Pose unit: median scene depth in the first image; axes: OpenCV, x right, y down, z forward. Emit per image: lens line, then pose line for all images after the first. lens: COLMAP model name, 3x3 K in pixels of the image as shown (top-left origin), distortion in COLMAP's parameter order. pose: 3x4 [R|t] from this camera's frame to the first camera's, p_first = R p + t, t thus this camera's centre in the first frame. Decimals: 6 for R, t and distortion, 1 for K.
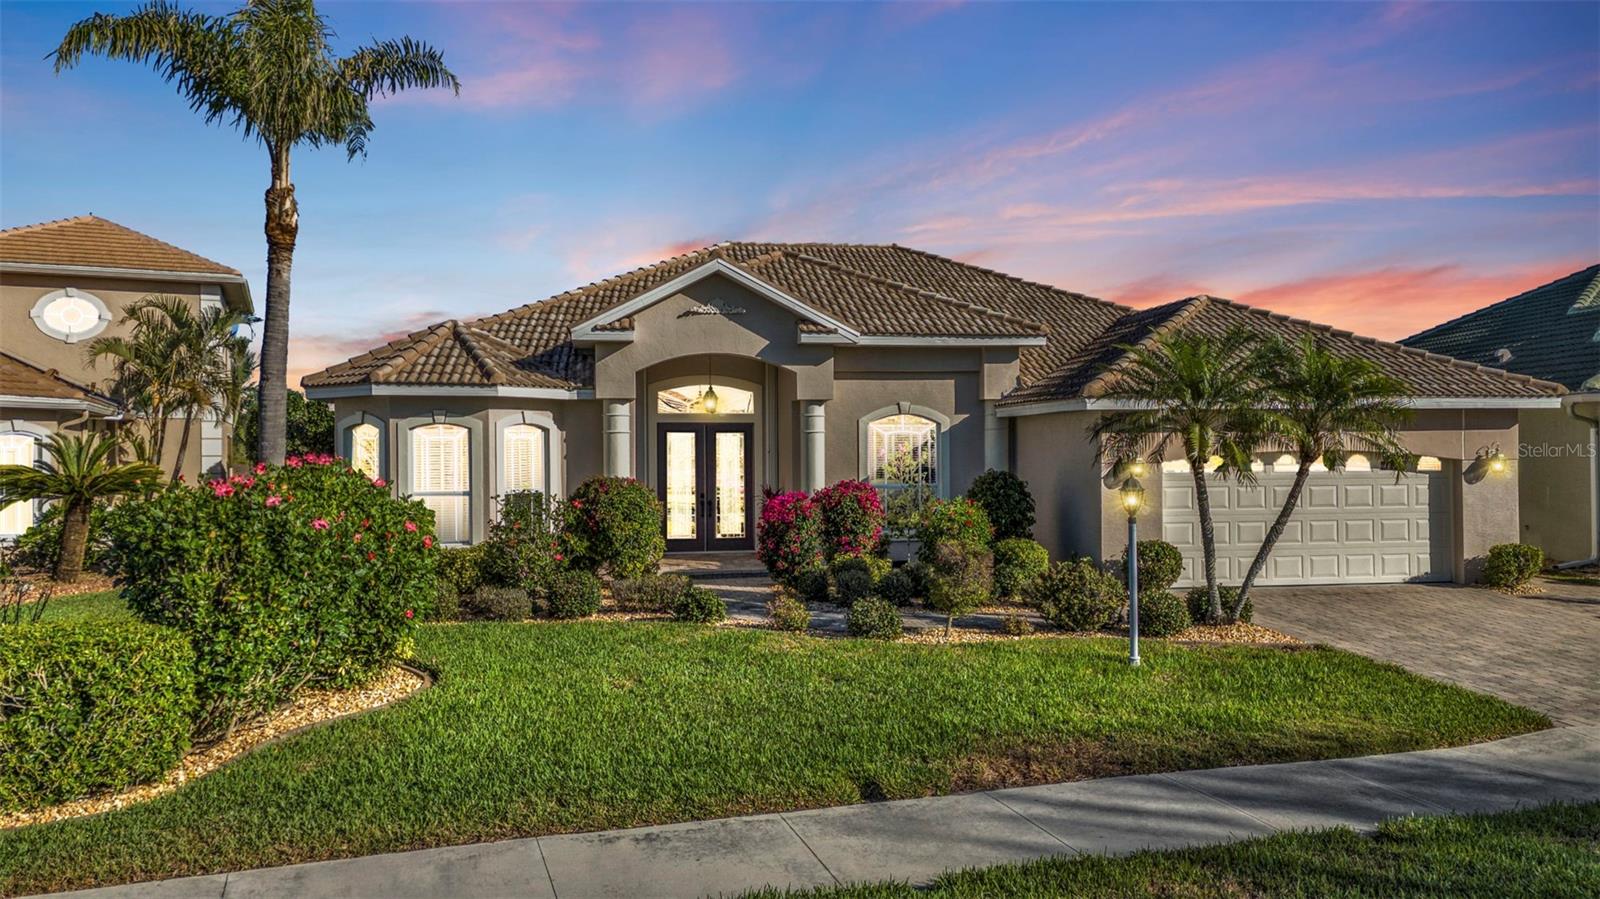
lens RADIAL K [[1166.6, 0, 800.0], [0, 1166.6, 449.5], [0, 0, 1]] dist [0.055579, -0.046621]
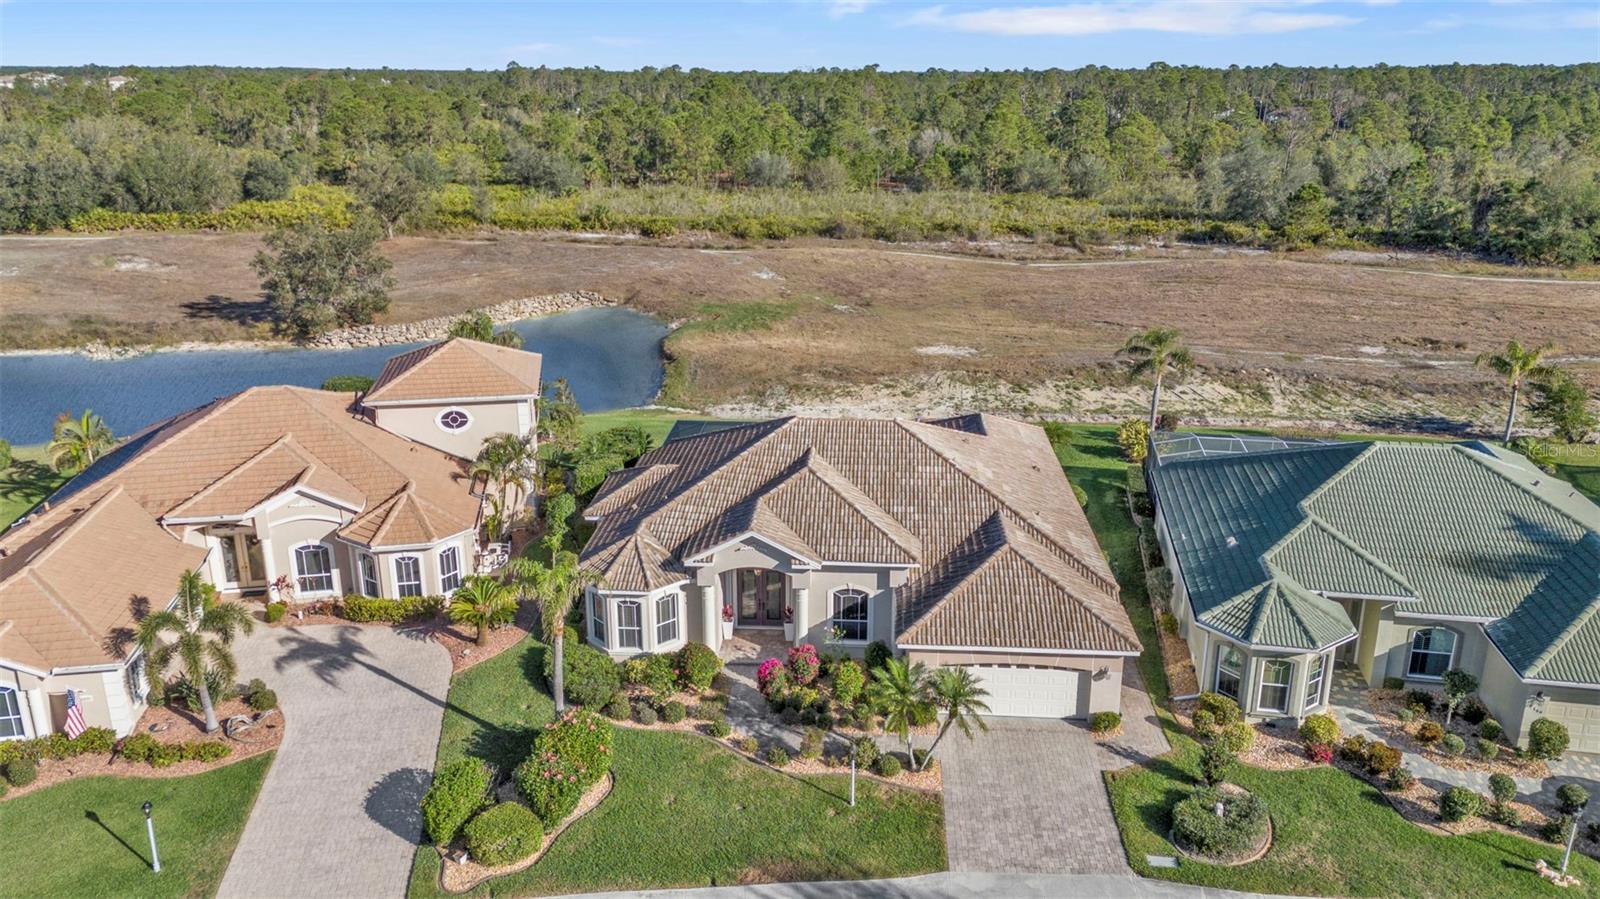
lens RADIAL K [[1162.7, 0, 800.0], [0, 1162.7, 449.5], [0, 0, 1]] dist [0.063480, -0.050592]
pose [[0.974330, 0.073748, -0.212700, 0.439025], [-0.004434, 0.950923, 0.309394, -0.933679], [0.225079, -0.300509, 0.926841, -0.850160]]
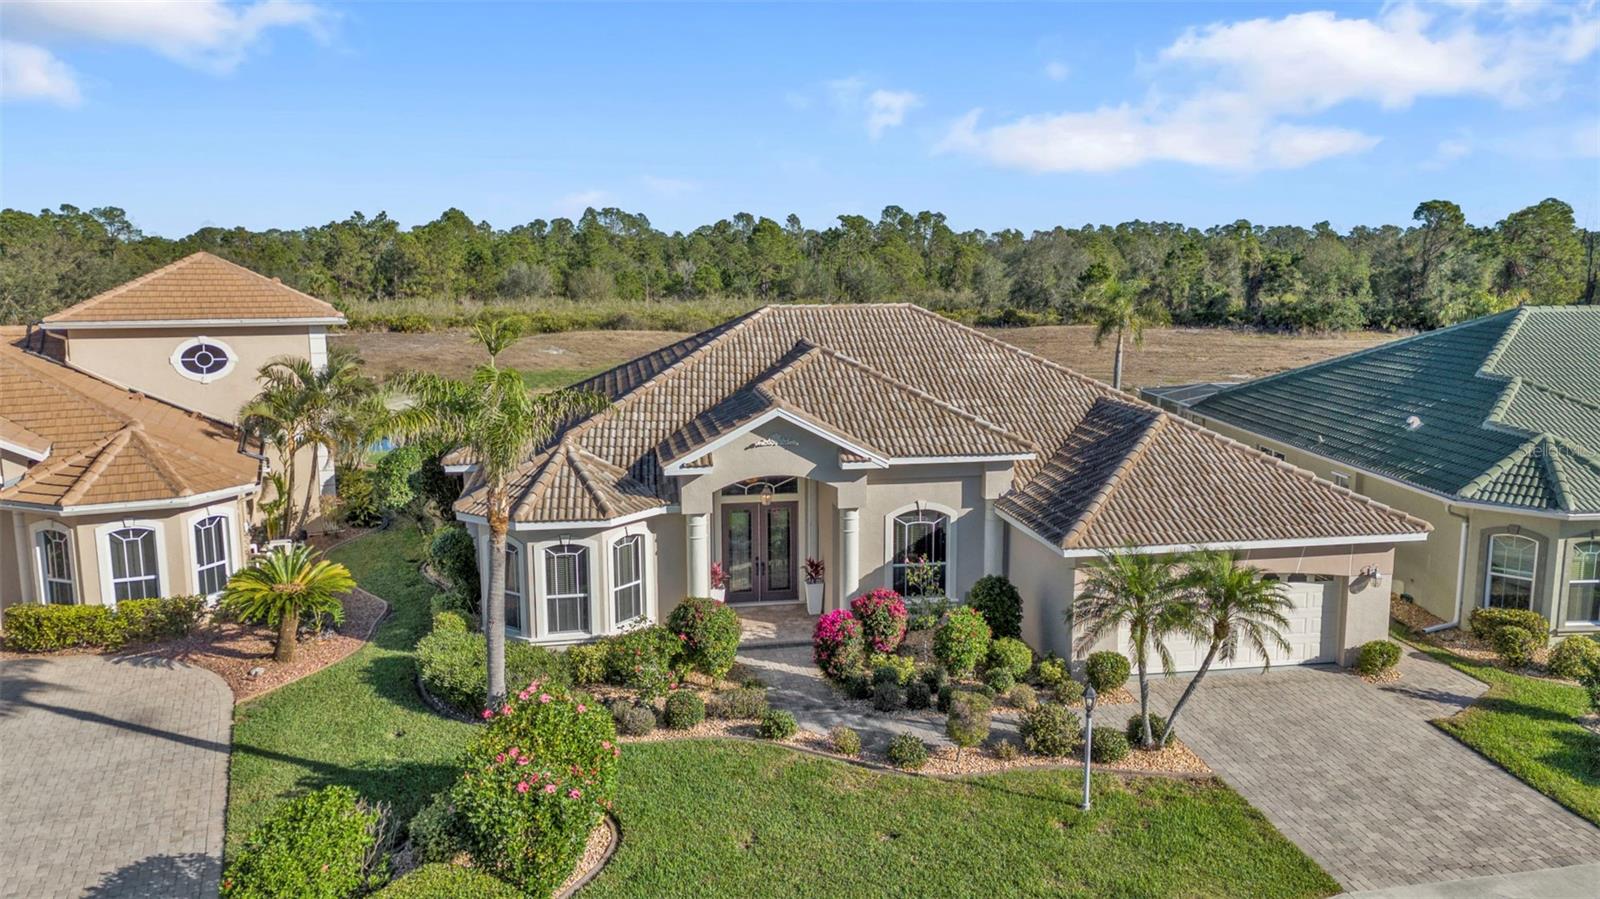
lens RADIAL K [[1162.7, 0, 800.0], [0, 1162.7, 449.5], [0, 0, 1]] dist [0.063480, -0.050592]
pose [[0.999958, 0.000989, 0.009069, -0.056841], [-0.002463, 0.986459, 0.163990, -0.320819], [-0.008784, -0.164005, 0.986420, -0.242549]]
